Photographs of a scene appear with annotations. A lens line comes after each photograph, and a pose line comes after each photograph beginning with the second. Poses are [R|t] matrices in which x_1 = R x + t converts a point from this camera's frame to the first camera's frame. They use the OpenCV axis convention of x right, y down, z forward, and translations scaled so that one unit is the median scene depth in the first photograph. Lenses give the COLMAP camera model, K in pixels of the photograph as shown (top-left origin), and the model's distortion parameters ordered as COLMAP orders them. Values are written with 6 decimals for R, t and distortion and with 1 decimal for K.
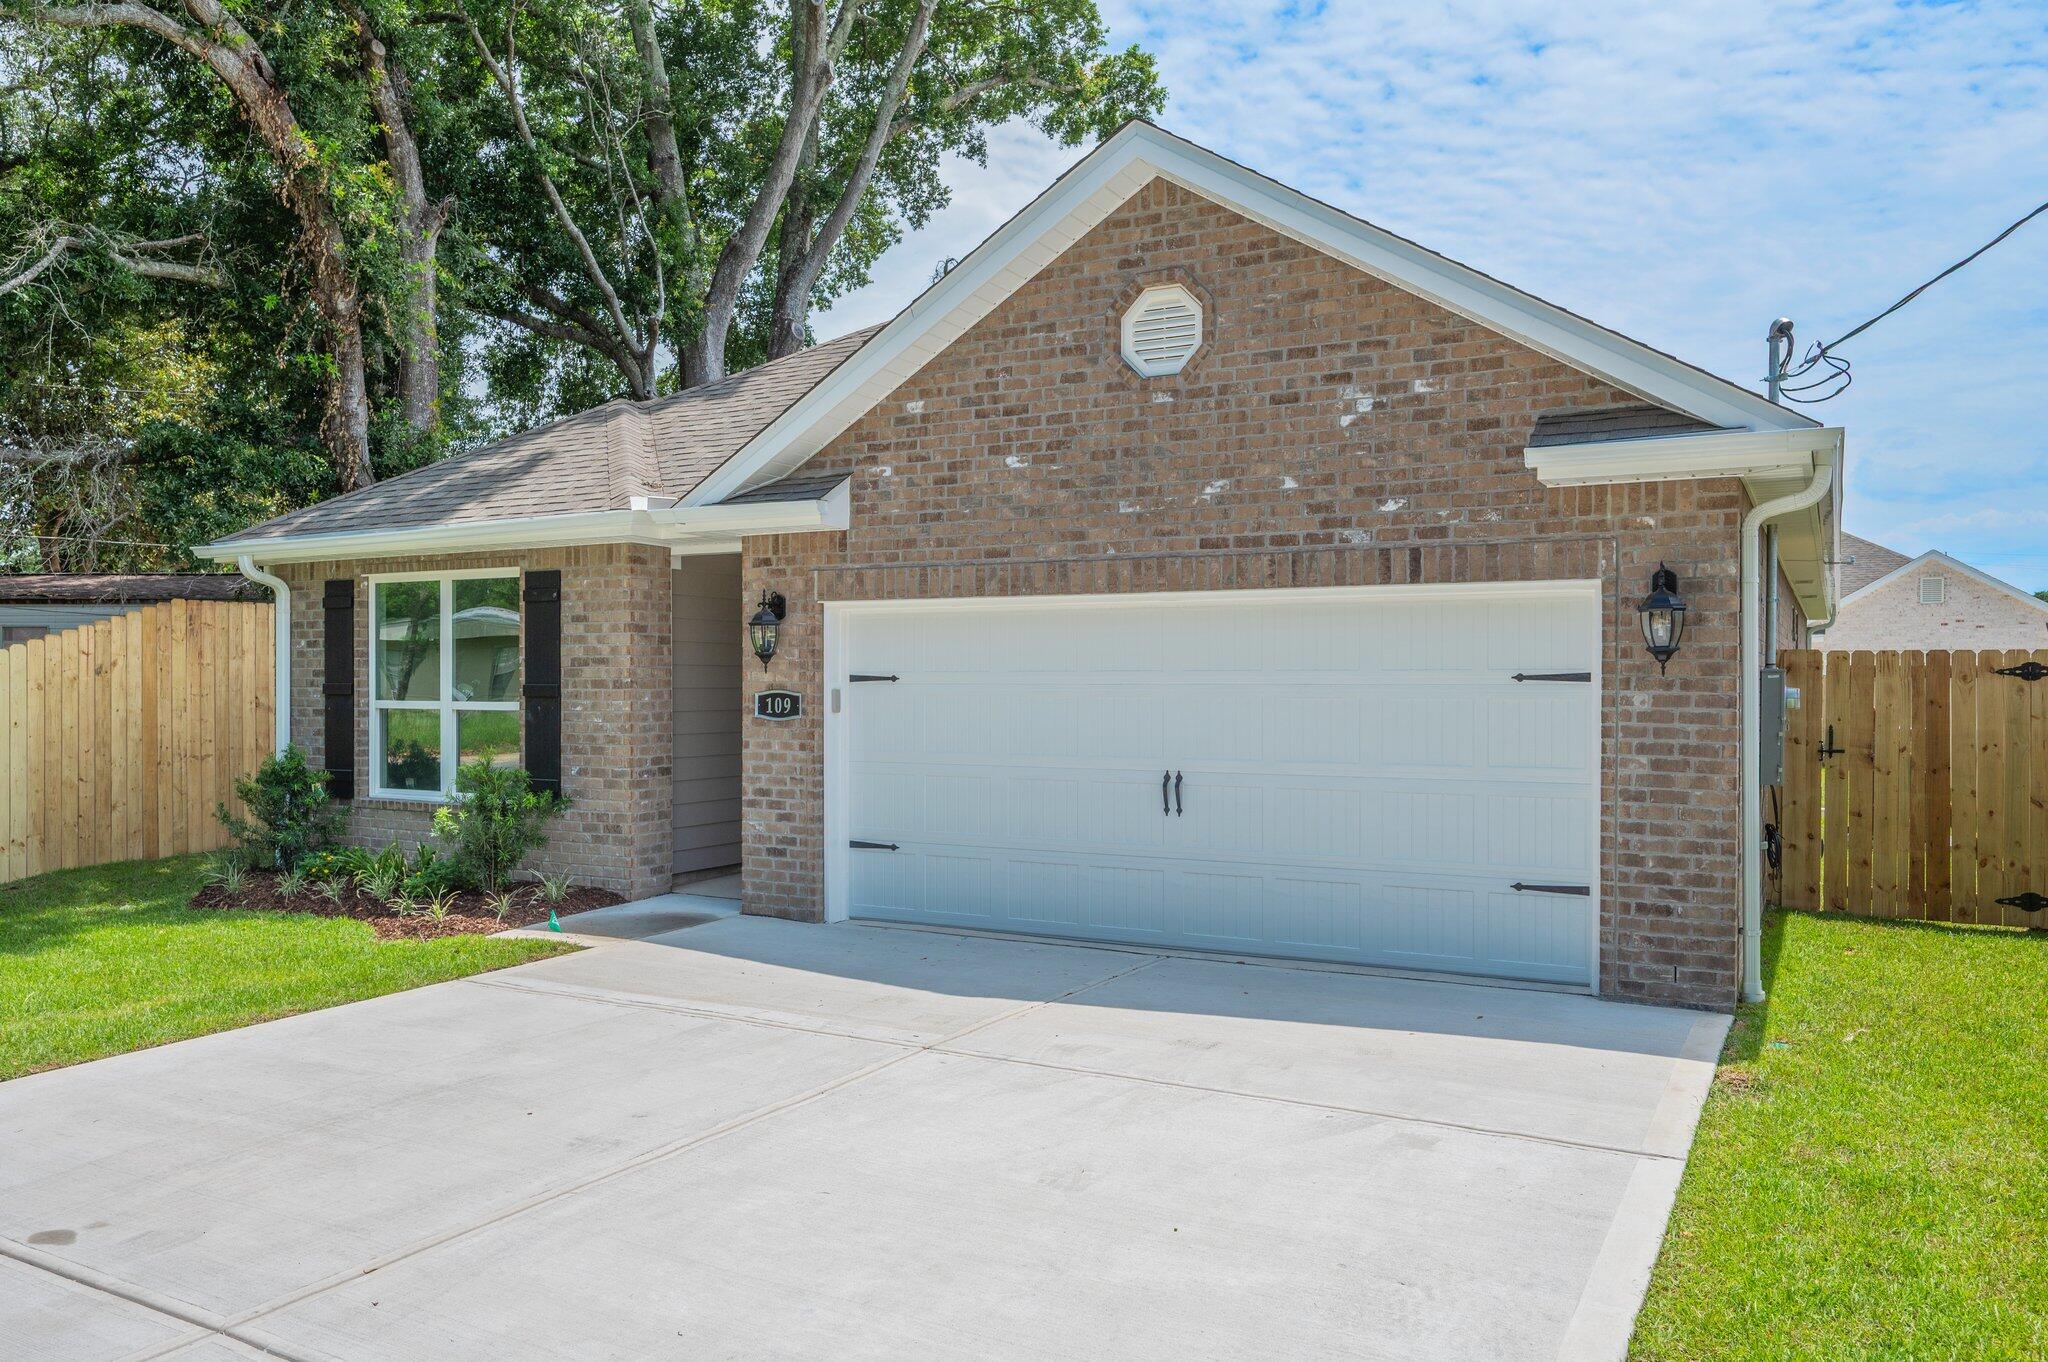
lens RADIAL K [[1462.9, 0, 1024.0], [0, 1462.9, 681.0], [0, 0, 1]] dist [-0.005064, -0.000711]
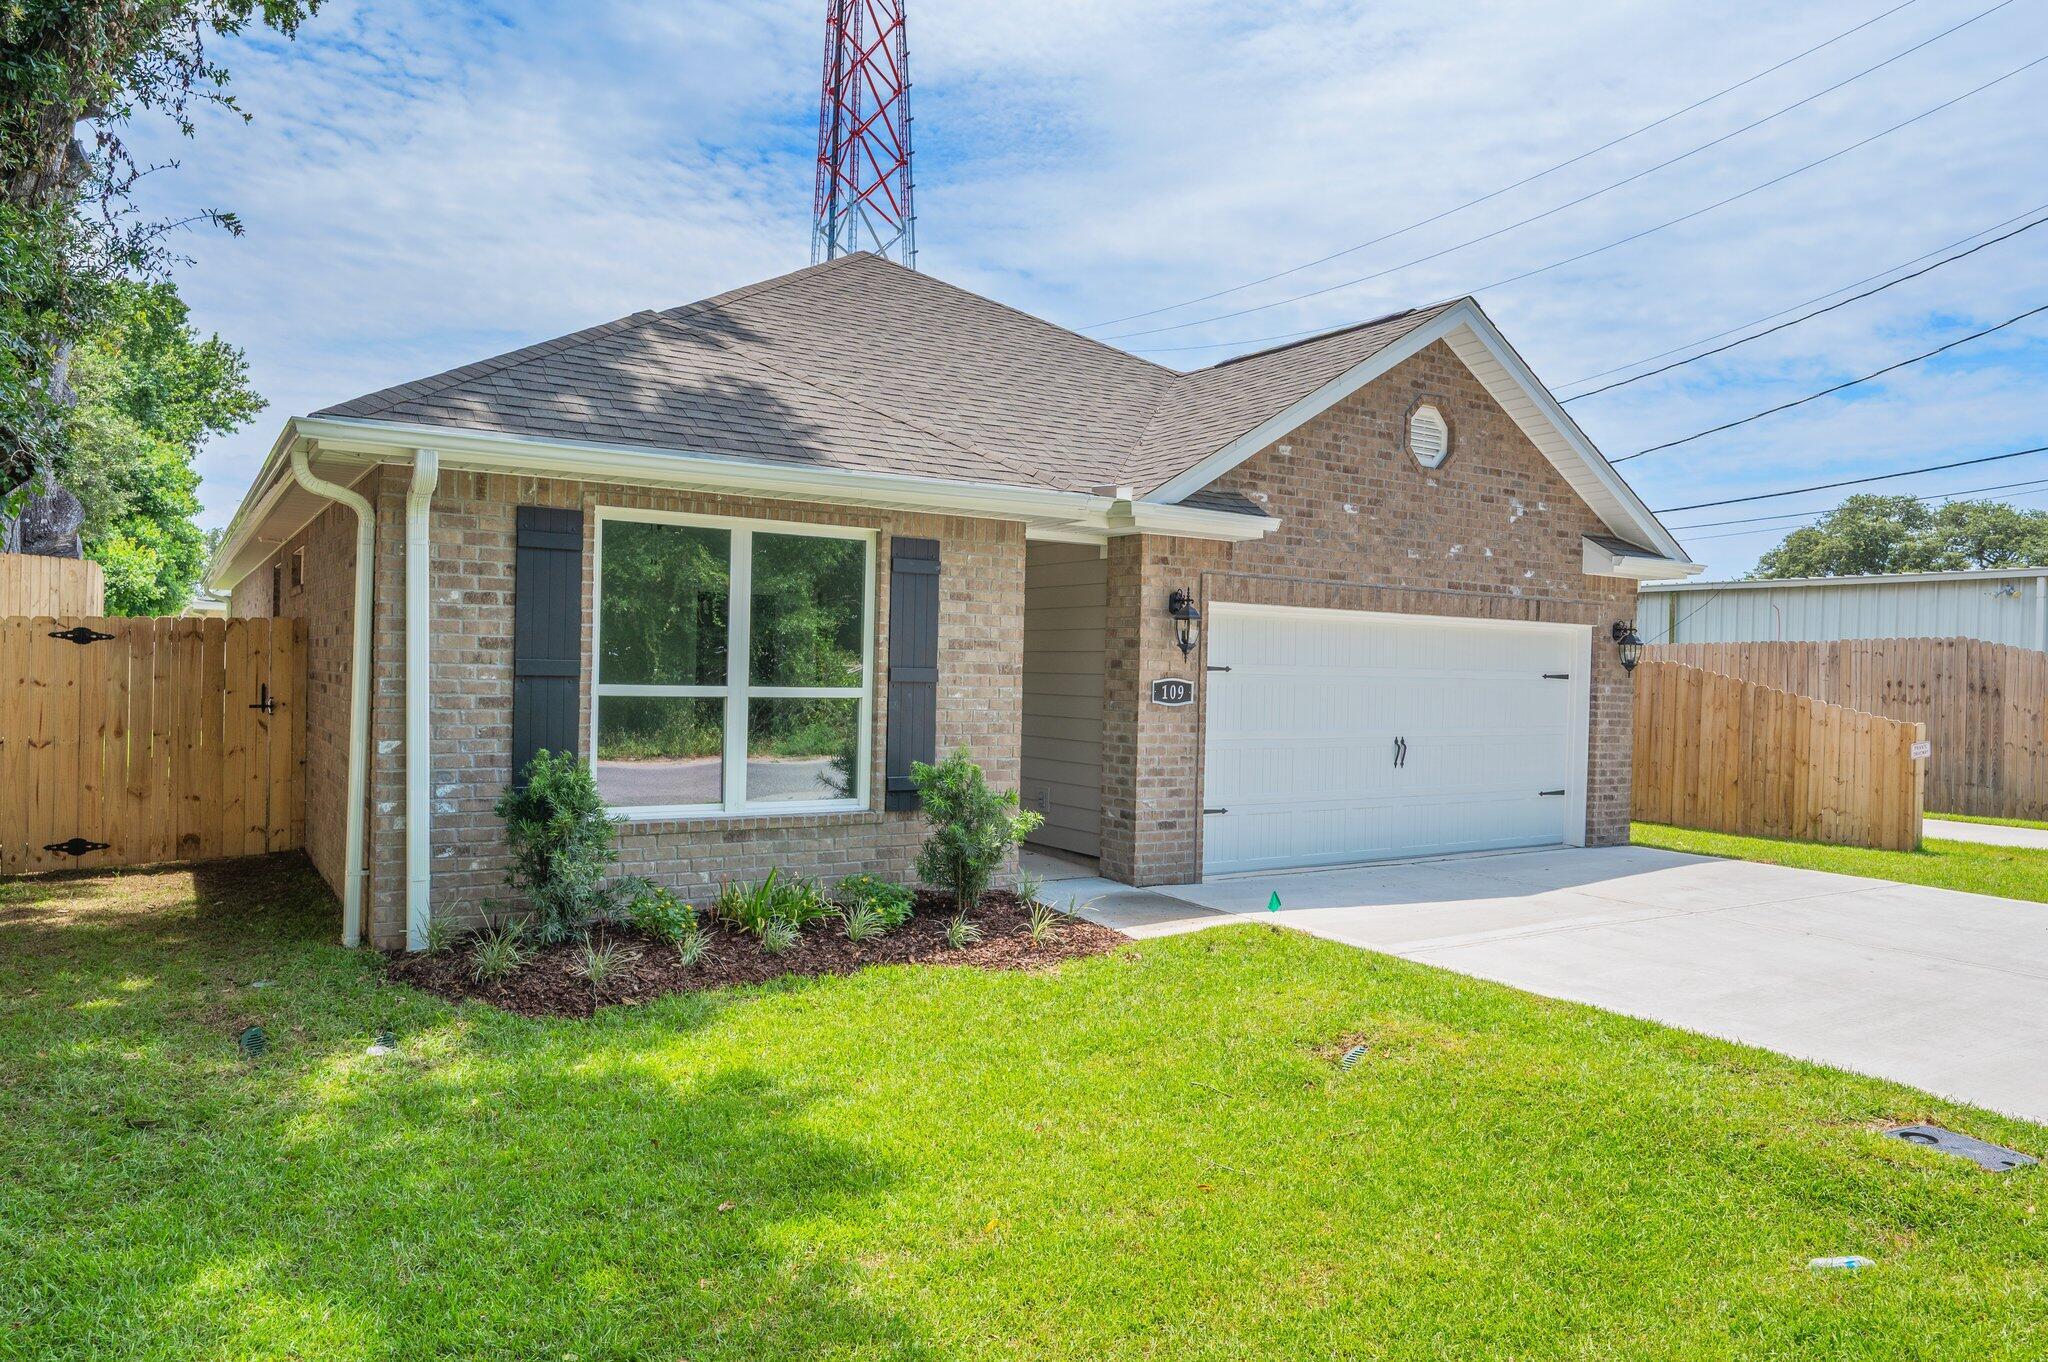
lens RADIAL K [[1344.1, 0, 1024.0], [0, 1344.1, 681.0], [0, 0, 1]] dist [0.000284, 0.000150]
pose [[0.474633, 0.001626, 0.880182, -1.170175], [-0.021843, 0.999712, 0.009932, 0.000674], [-0.879913, -0.023940, 0.474532, 0.650185]]
